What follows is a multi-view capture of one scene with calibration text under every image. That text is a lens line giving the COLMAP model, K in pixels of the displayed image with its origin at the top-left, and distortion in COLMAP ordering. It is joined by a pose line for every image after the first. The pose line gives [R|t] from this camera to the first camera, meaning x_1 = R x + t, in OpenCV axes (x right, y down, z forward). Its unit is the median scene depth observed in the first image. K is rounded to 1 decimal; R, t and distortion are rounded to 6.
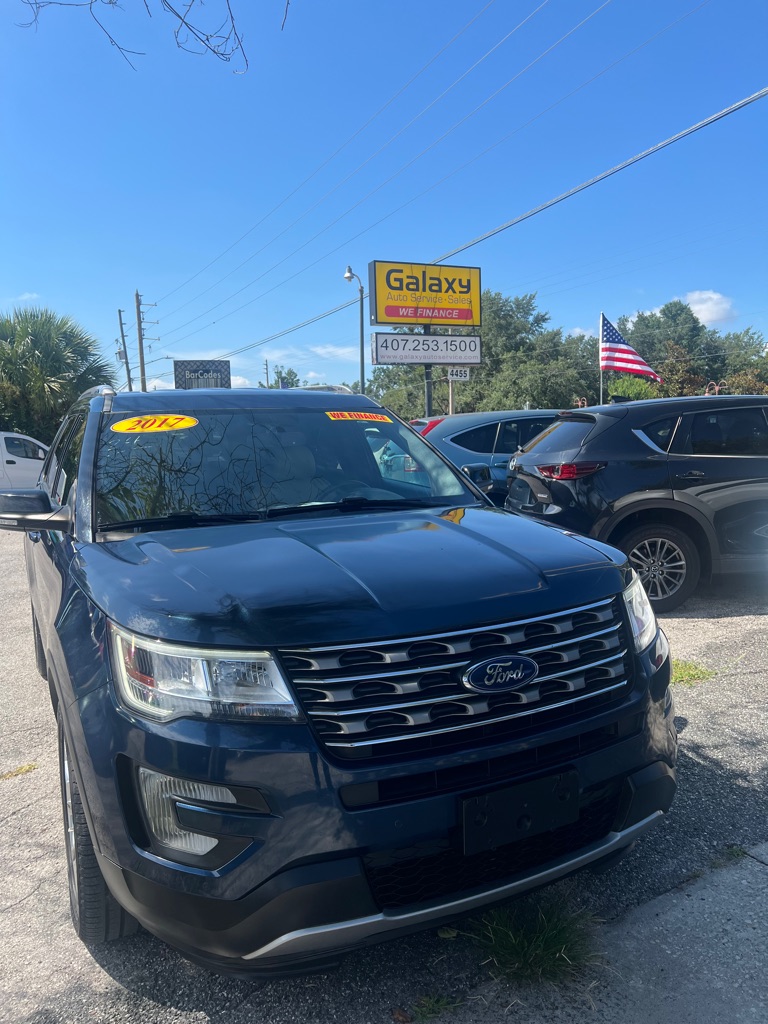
lens RADIAL K [[796.7, 0, 385.7], [0, 796.7, 522.5], [0, 0, 1]] dist [0.045861, -0.057416]
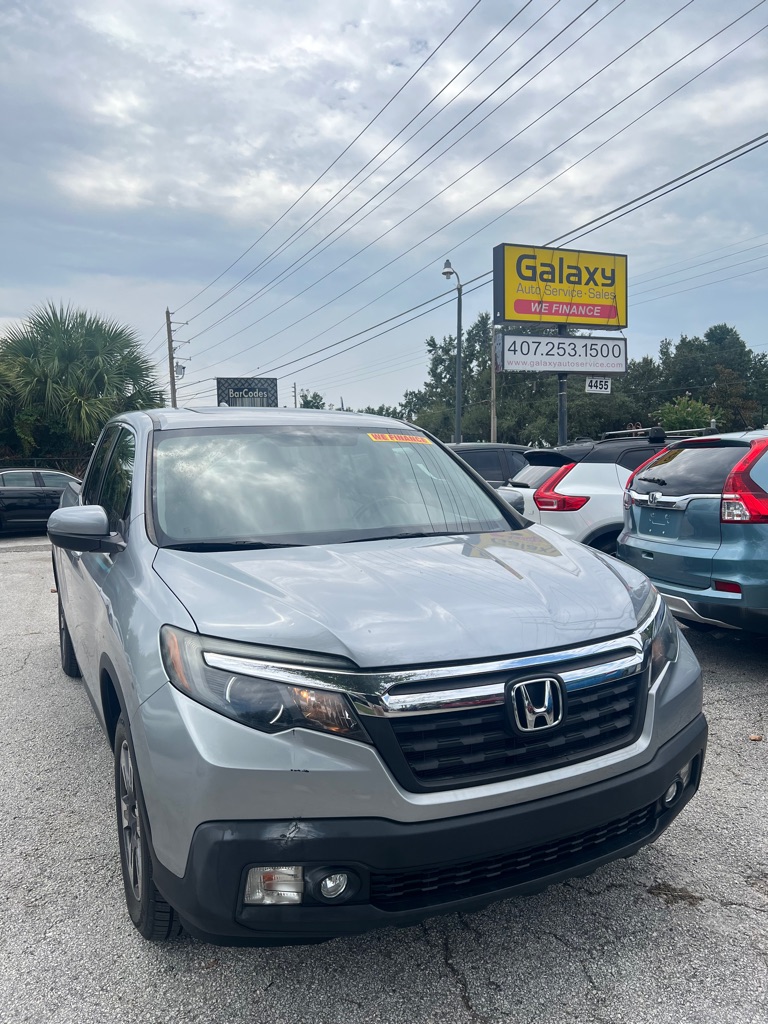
lens RADIAL K [[796.7, 0, 379.6], [0, 796.7, 514.2], [0, 0, 1]] dist [0.045861, -0.057416]
pose [[0.999699, 0.009718, -0.022507, -0.111993], [-0.010653, 0.999068, -0.041824, -0.020669], [0.022080, 0.042051, 0.998871, 0.198696]]
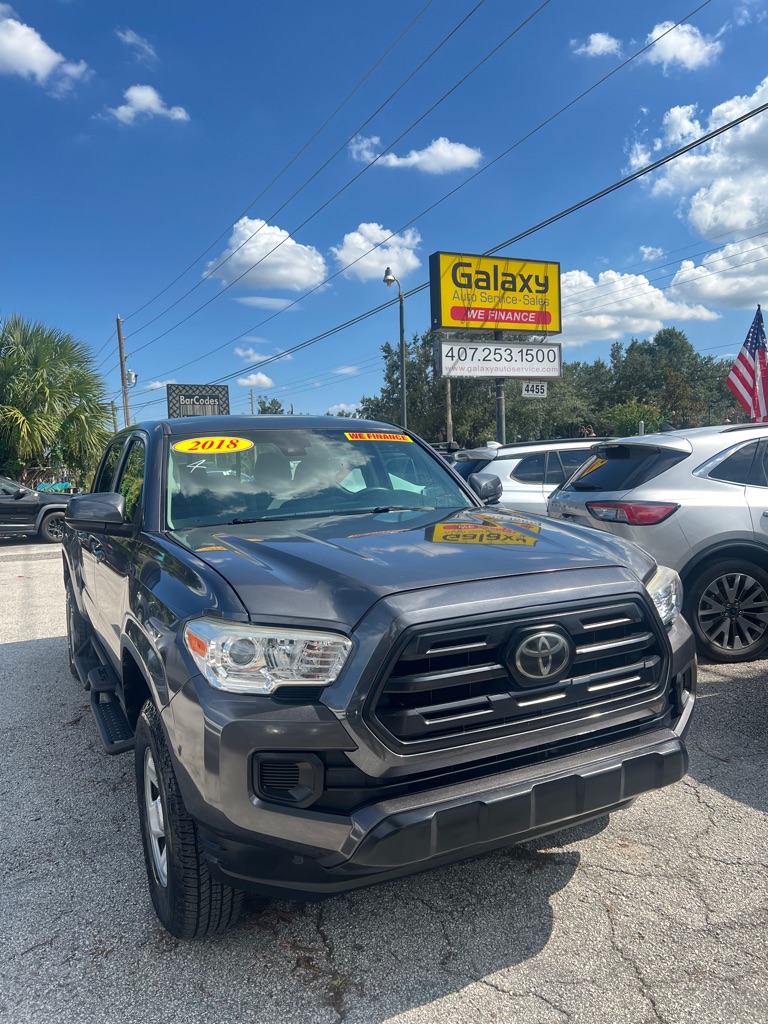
lens RADIAL K [[796.7, 0, 386.4], [0, 796.7, 522.0], [0, 0, 1]] dist [0.045861, -0.057416]
pose [[0.999437, -0.010597, 0.031836, -0.092015], [0.011849, 0.999152, -0.039424, -0.018679], [-0.031391, 0.039779, 0.998715, 0.187222]]
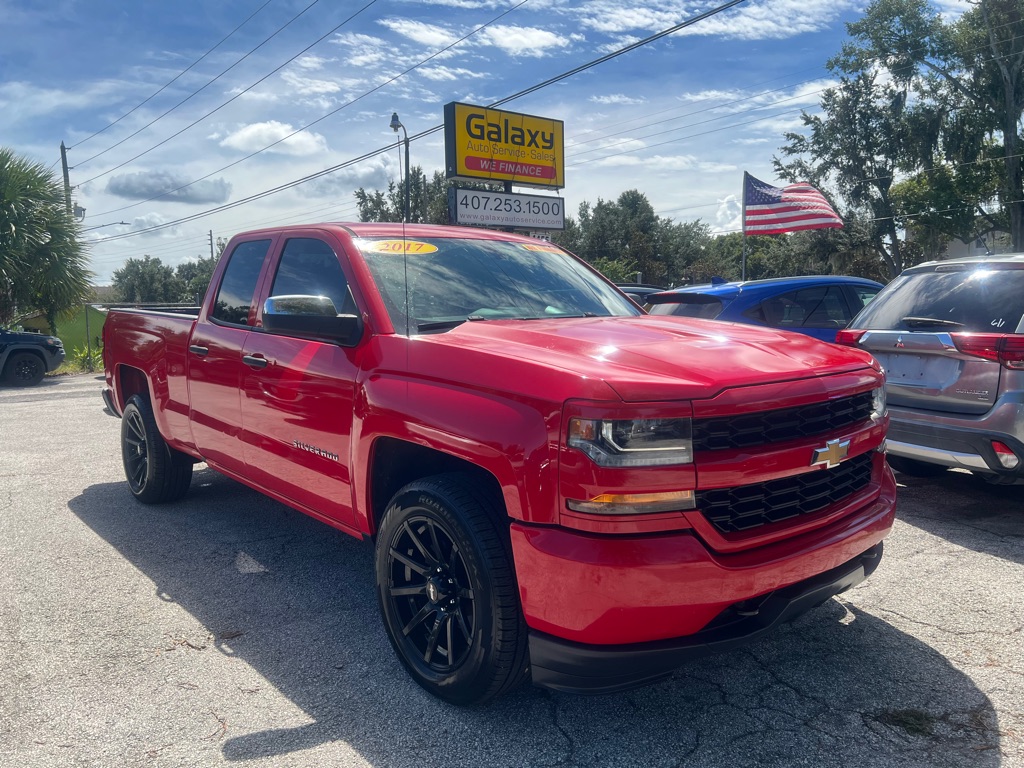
lens RADIAL K [[796.7, 0, 526.2], [0, 796.7, 397.3], [0, 0, 1]] dist [0.045861, -0.057416]
pose [[0.969189, -0.012764, 0.245988, -0.145582], [0.015250, 0.999850, -0.008206, -0.005984], [-0.245846, 0.011705, 0.969238, 0.155832]]
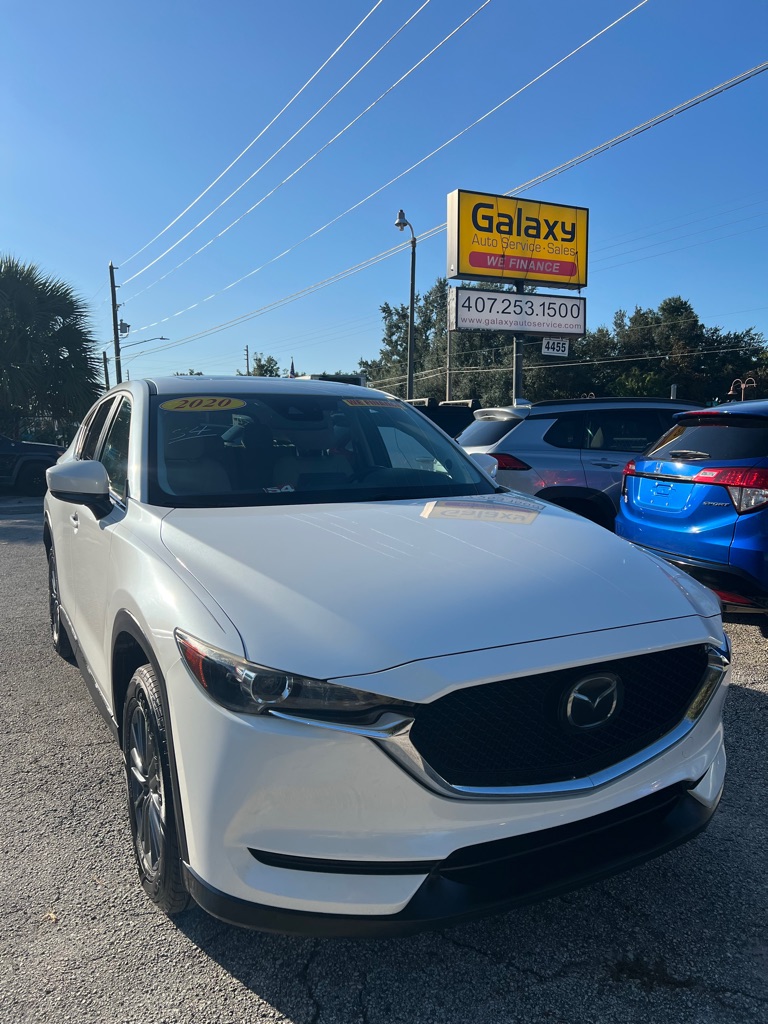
lens RADIAL K [[796.7, 0, 387.8], [0, 796.7, 512.8], [0, 0, 1]] dist [0.045861, -0.057416]
pose [[0.998822, 0.020784, 0.043856, -0.101459], [-0.020561, 0.999773, -0.005525, -0.020663], [-0.043961, 0.004617, 0.999023, 0.248278]]
